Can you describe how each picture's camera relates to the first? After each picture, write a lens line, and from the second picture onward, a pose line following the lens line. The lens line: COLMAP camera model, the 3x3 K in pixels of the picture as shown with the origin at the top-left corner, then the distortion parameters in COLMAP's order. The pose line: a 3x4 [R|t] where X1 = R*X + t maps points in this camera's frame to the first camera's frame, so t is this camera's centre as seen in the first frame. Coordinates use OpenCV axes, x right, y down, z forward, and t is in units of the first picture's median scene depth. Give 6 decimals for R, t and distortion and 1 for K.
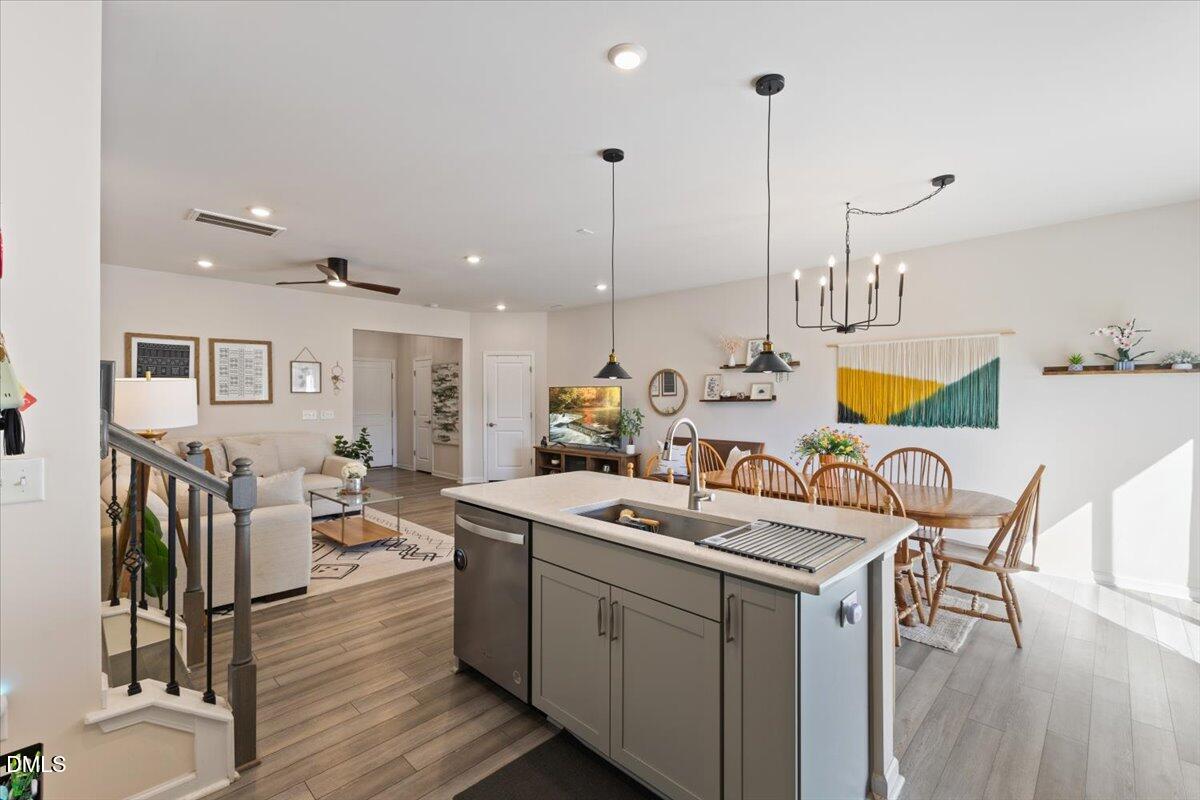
lens RADIAL K [[521.3, 0, 599.9], [0, 521.3, 398.5], [0, 0, 1]] dist [0.001462, -0.000238]
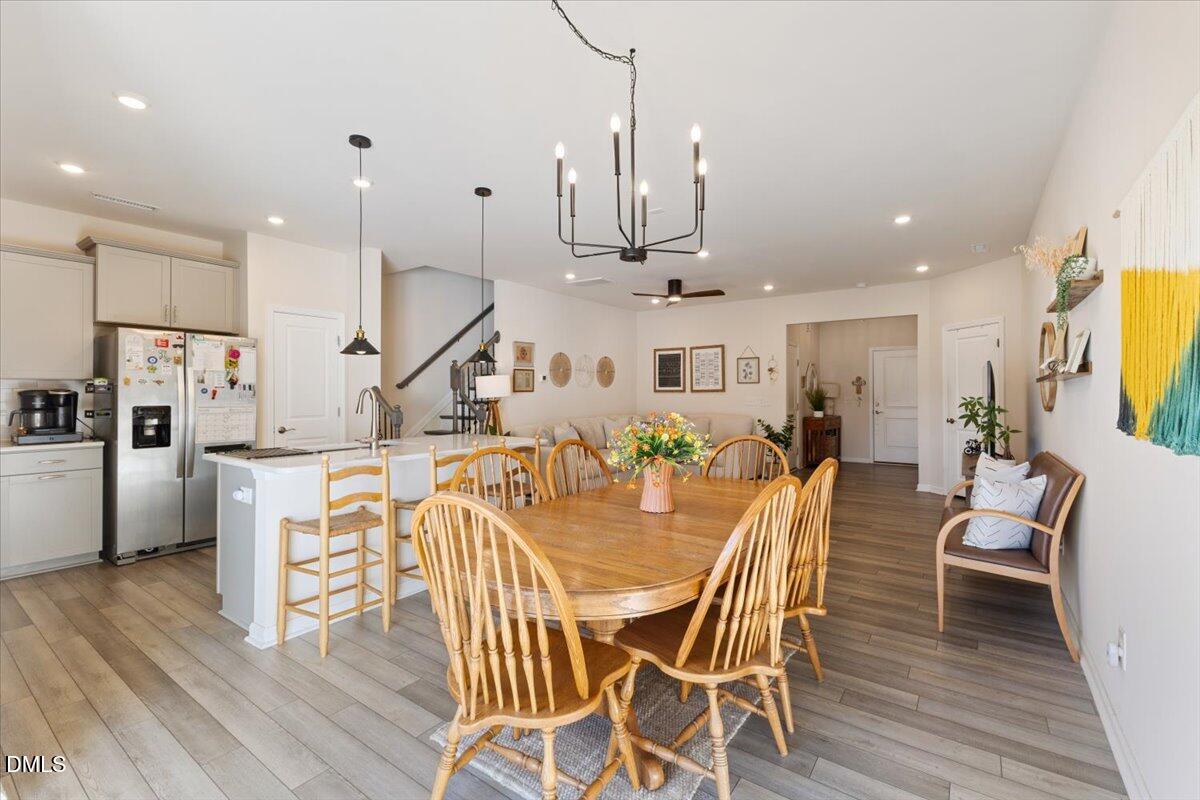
lens RADIAL K [[521.3, 0, 599.9], [0, 521.3, 398.5], [0, 0, 1]] dist [0.001462, -0.000238]
pose [[0.151509, 0.006612, -0.988434, 0.737840], [-0.003147, 0.999976, 0.006207, 0.022968], [0.988451, 0.002170, 0.151526, 0.588942]]
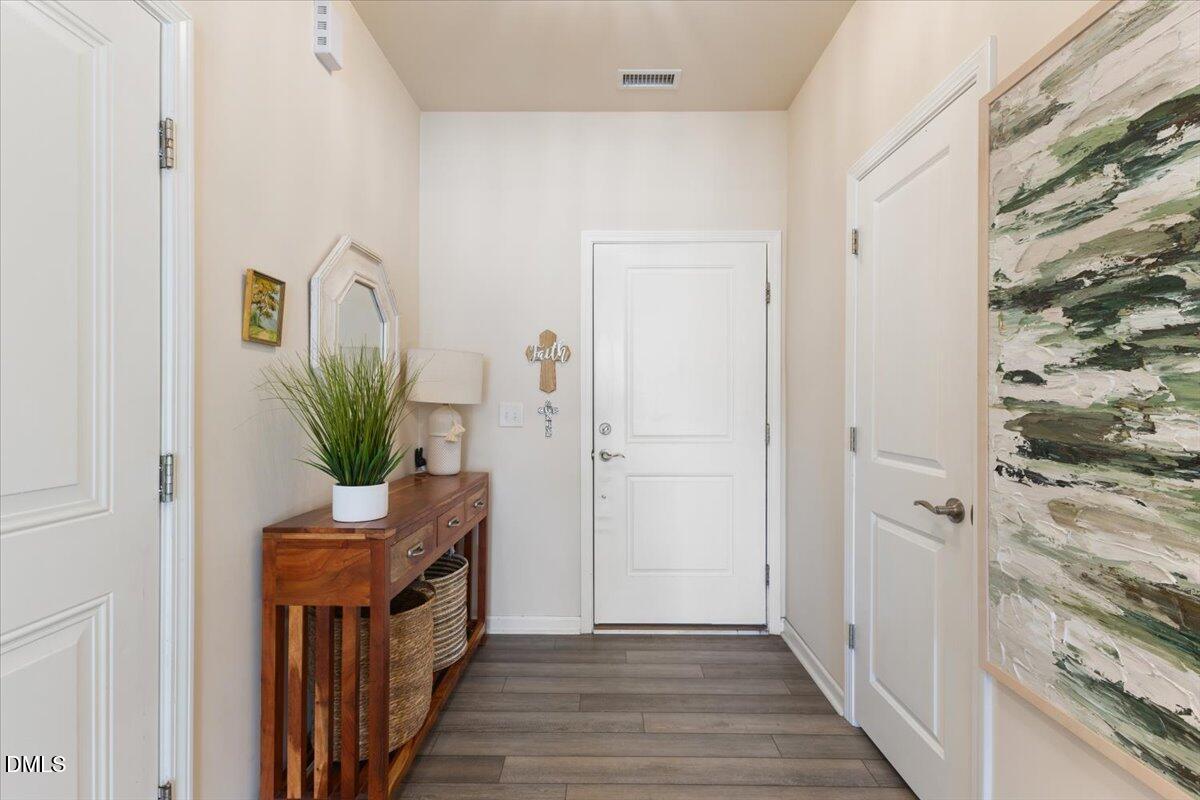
lens RADIAL K [[521.3, 0, 599.9], [0, 521.3, 398.5], [0, 0, 1]] dist [0.001462, -0.000238]
pose [[0.696452, -0.000795, -0.717603, -0.504048], [-0.006252, 0.999955, -0.007176, 0.025040], [0.717576, 0.009484, 0.696415, 1.425648]]
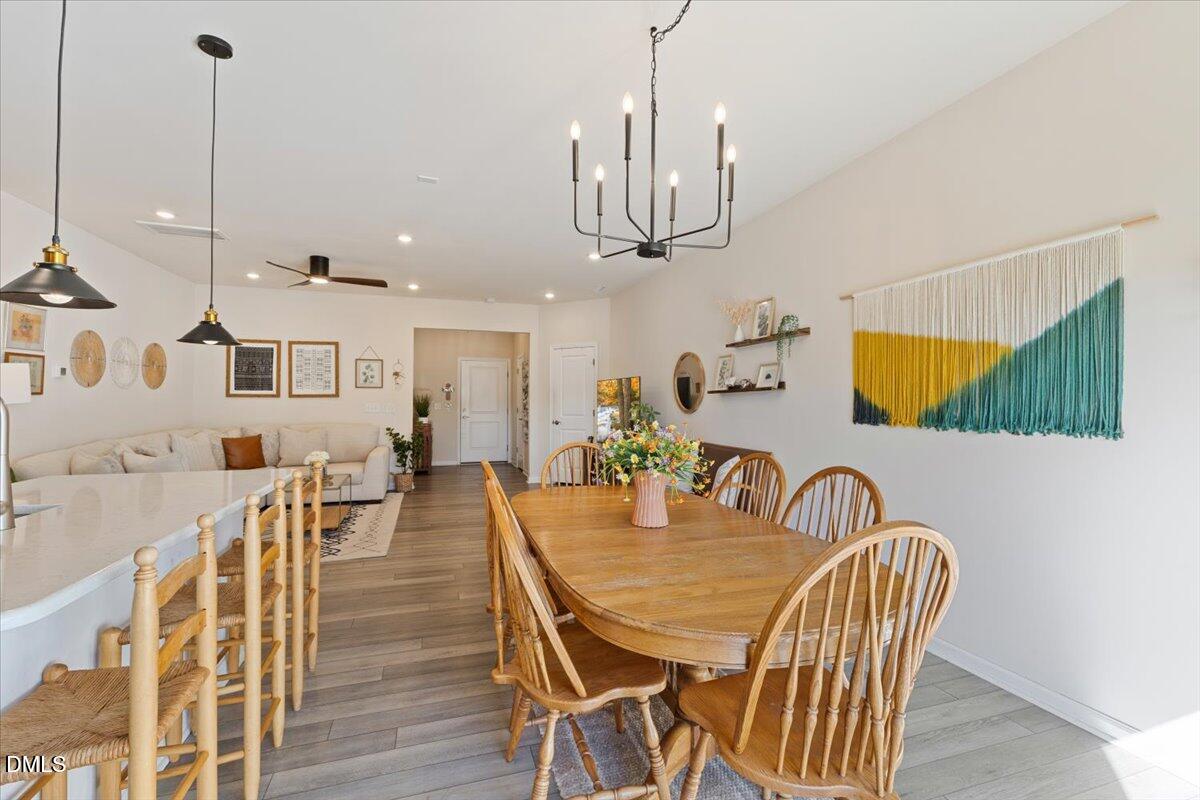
lens RADIAL K [[521.3, 0, 599.9], [0, 521.3, 398.5], [0, 0, 1]] dist [0.001462, -0.000238]
pose [[0.884746, -0.000380, -0.466074, 0.468219], [-0.004460, 0.999947, -0.009282, 0.024291], [0.466052, 0.010291, 0.884697, 0.321962]]
